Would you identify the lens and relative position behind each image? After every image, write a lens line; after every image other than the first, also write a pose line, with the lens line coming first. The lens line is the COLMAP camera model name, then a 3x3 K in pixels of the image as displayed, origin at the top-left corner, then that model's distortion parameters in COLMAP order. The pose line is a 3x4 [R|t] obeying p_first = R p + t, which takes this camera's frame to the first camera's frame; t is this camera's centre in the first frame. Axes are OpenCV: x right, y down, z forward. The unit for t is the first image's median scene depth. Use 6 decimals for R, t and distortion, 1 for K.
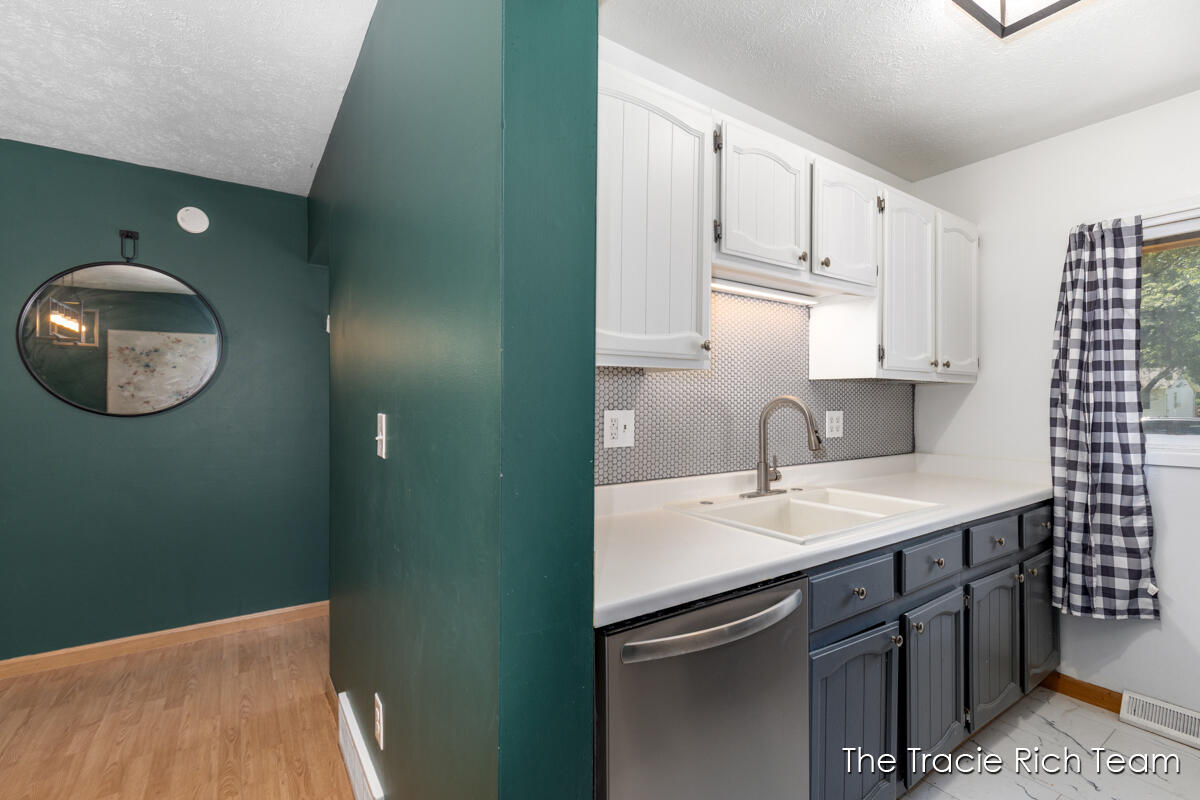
lens RADIAL K [[540.0, 0, 605.4], [0, 540.0, 396.9], [0, 0, 1]] dist [0.010326, -0.001069]
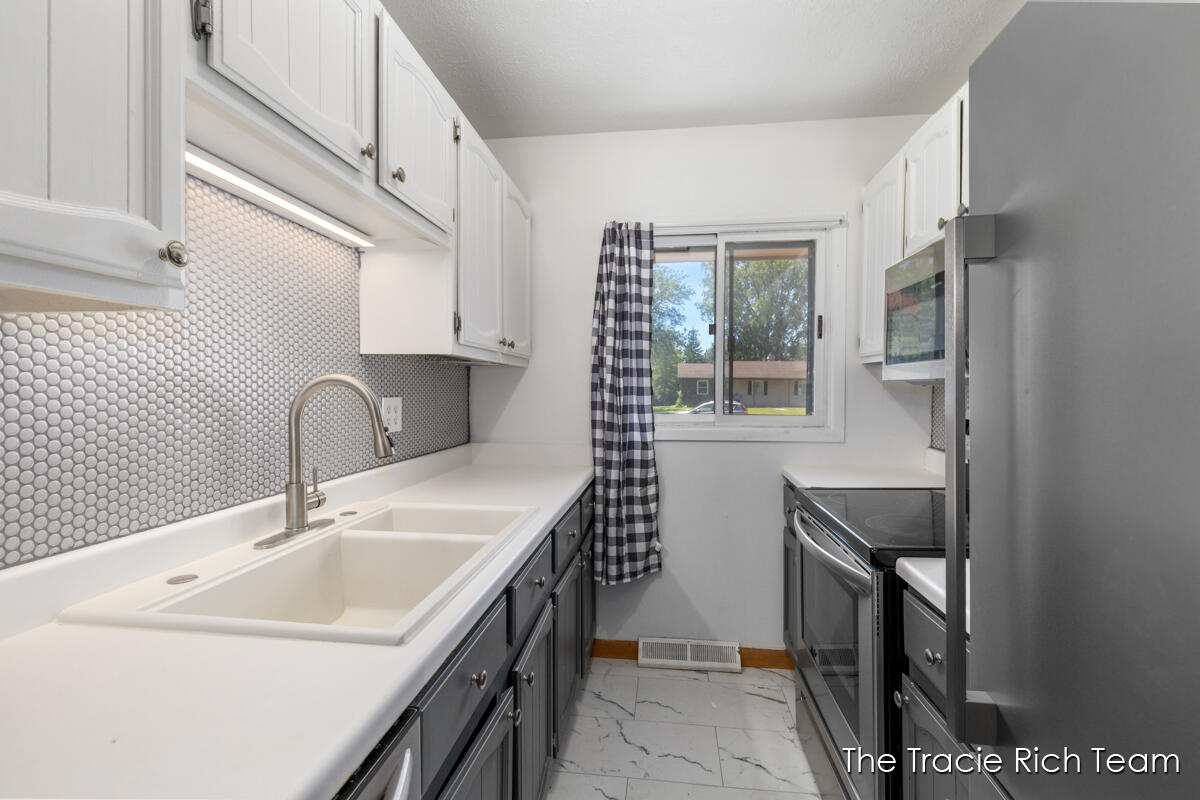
lens RADIAL K [[535.7, 0, 603.7], [0, 535.7, 402.1], [0, 0, 1]] dist [0.001882, -0.000179]
pose [[0.660215, -0.018331, 0.750853, 0.062926], [-0.009027, 0.999436, 0.032337, 0.006307], [-0.751023, -0.028127, 0.659677, 0.318957]]
